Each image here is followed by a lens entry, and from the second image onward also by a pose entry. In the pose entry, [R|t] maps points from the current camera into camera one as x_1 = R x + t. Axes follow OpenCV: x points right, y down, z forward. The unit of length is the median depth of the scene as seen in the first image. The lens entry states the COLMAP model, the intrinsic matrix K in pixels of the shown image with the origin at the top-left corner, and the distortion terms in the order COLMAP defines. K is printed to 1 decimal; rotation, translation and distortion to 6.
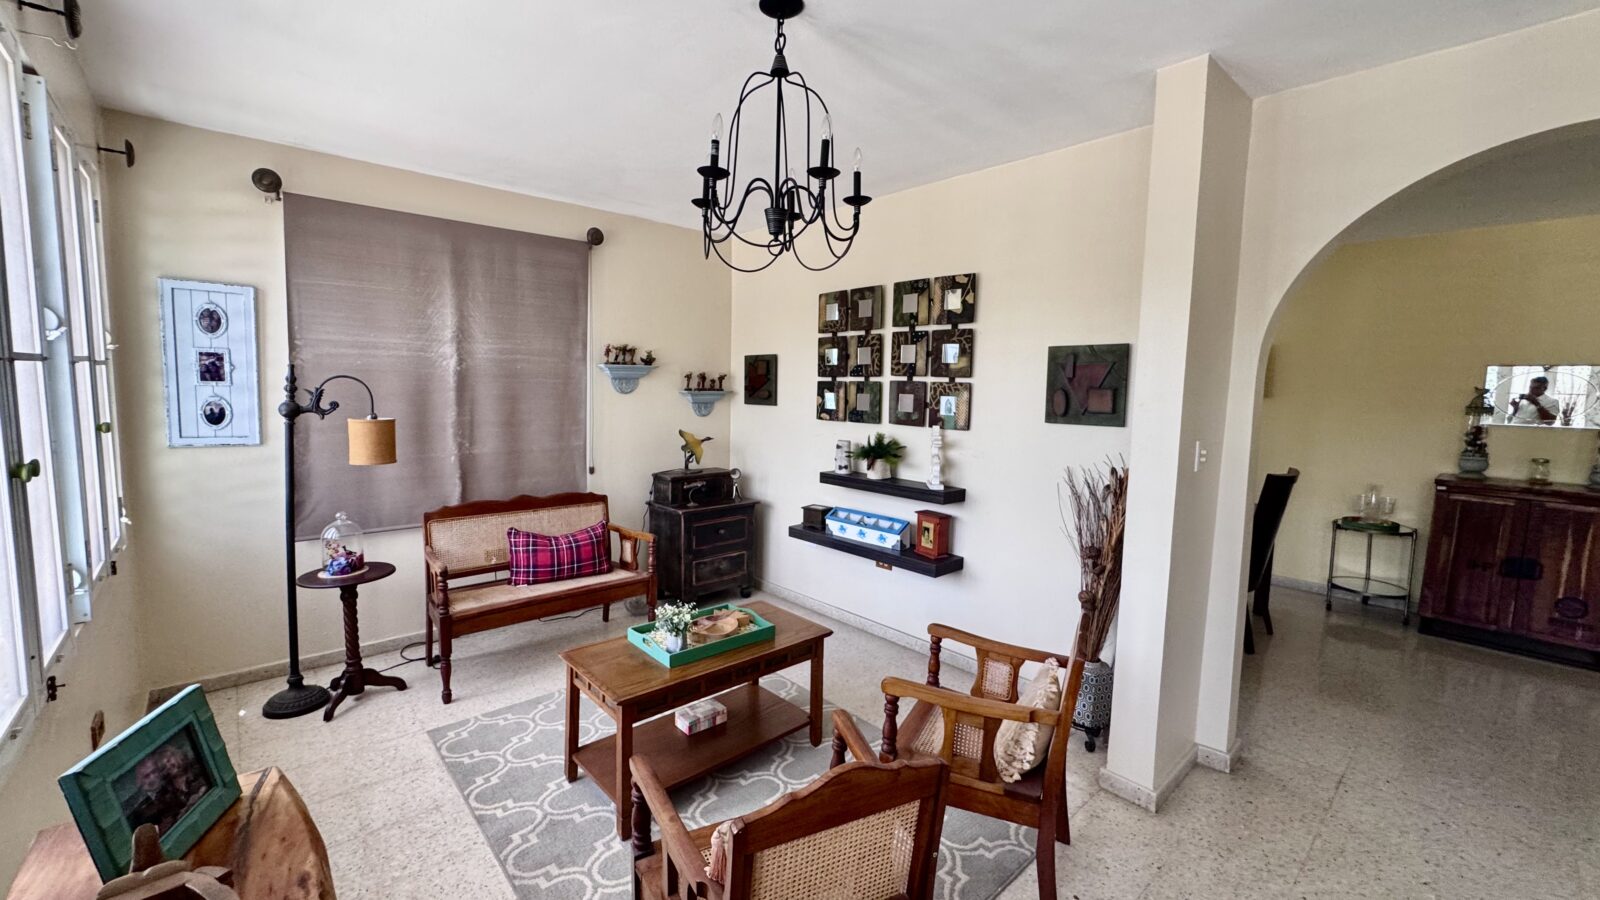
lens RADIAL K [[640.8, 0, 803.8], [0, 640.8, 445.5], [0, 0, 1]] dist [-0.000162, -0.000041]
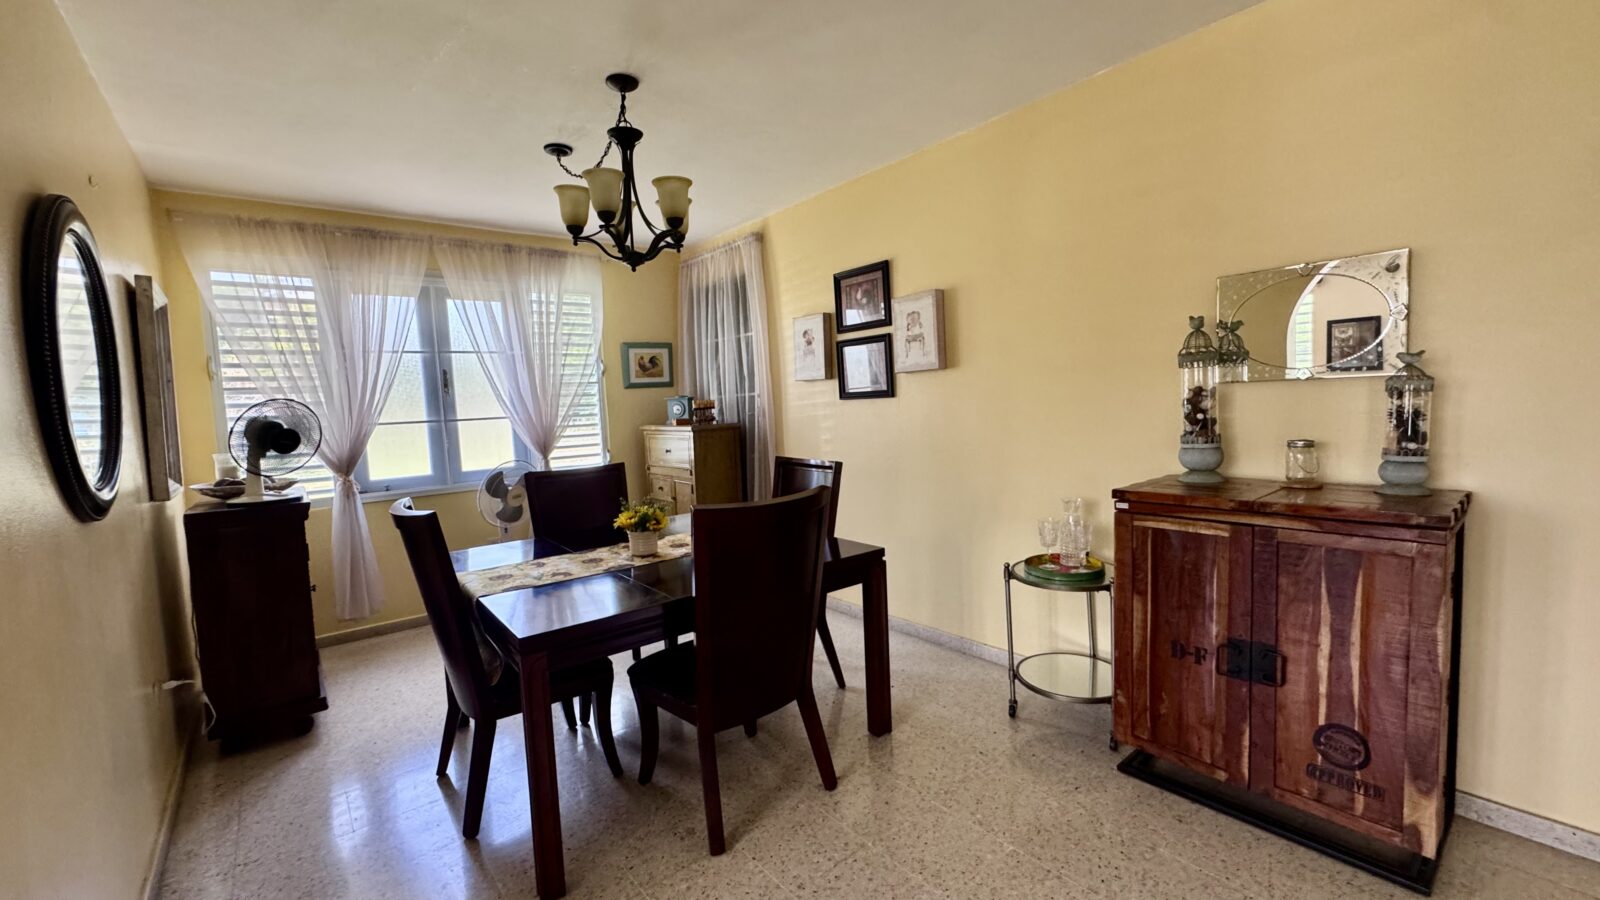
lens RADIAL K [[640.8, 0, 799.8], [0, 640.8, 451.7], [0, 0, 1]] dist [-0.000162, -0.000041]
pose [[0.996930, -0.061619, -0.048314, 0.793523], [0.060764, 0.997972, -0.018979, 0.015728], [0.049386, 0.015985, 0.998652, 0.474037]]
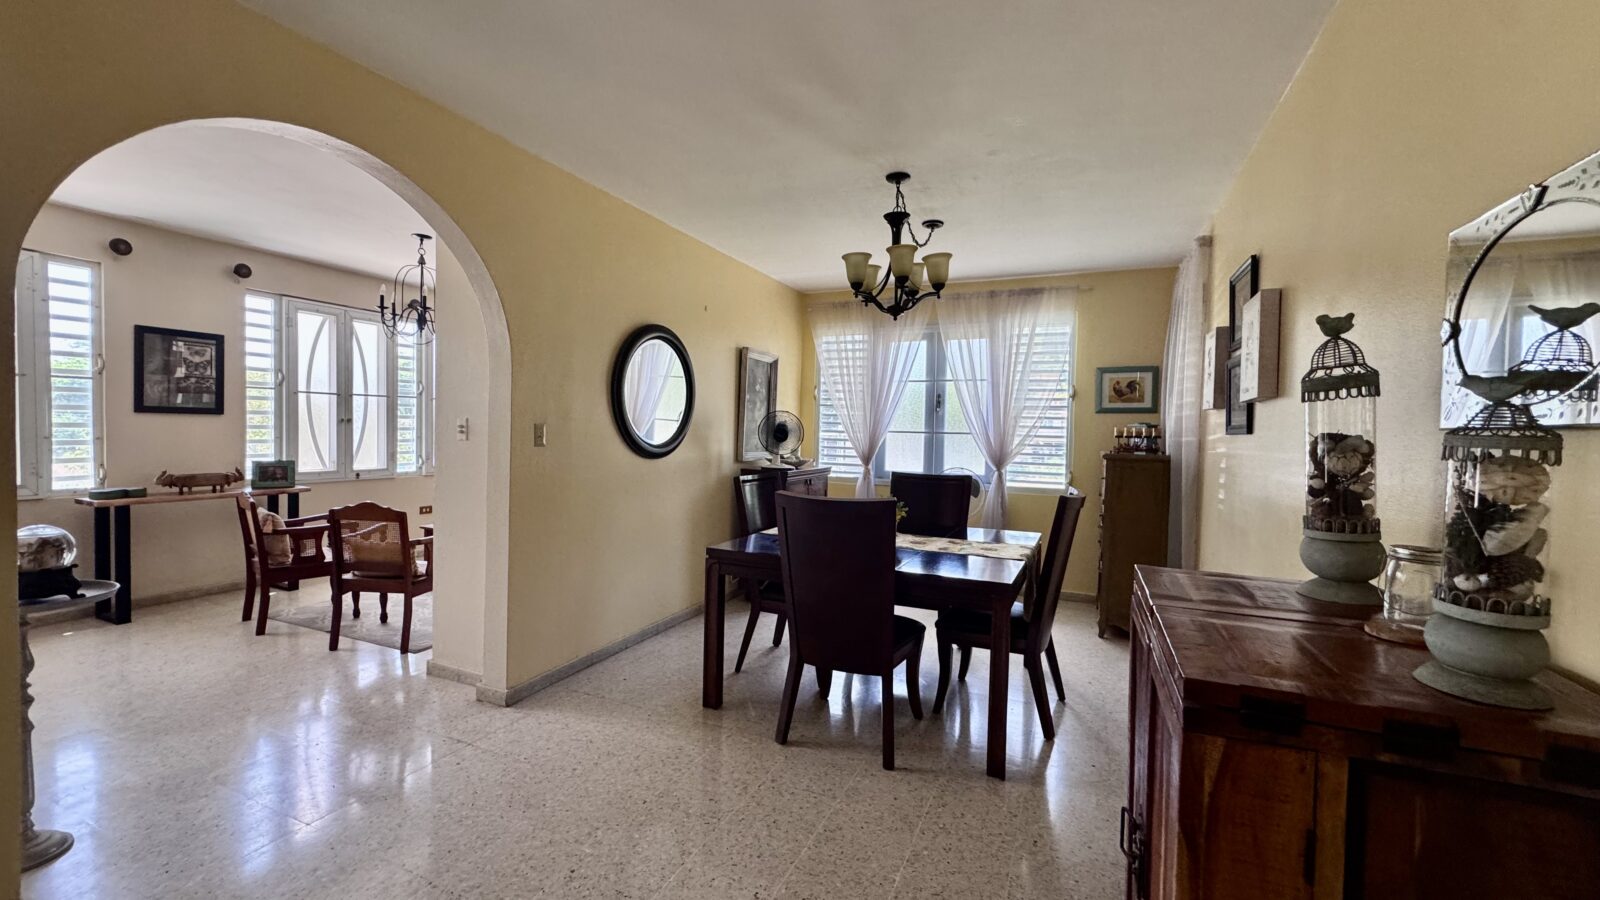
lens RADIAL K [[640.8, 0, 798.4], [0, 640.8, 450.7], [0, 0, 1]] dist [-0.000162, -0.000041]
pose [[0.405868, 0.019392, -0.913726, 1.337761], [-0.105728, 0.994059, -0.025866, 0.015306], [0.907795, 0.107104, 0.405507, 0.681717]]
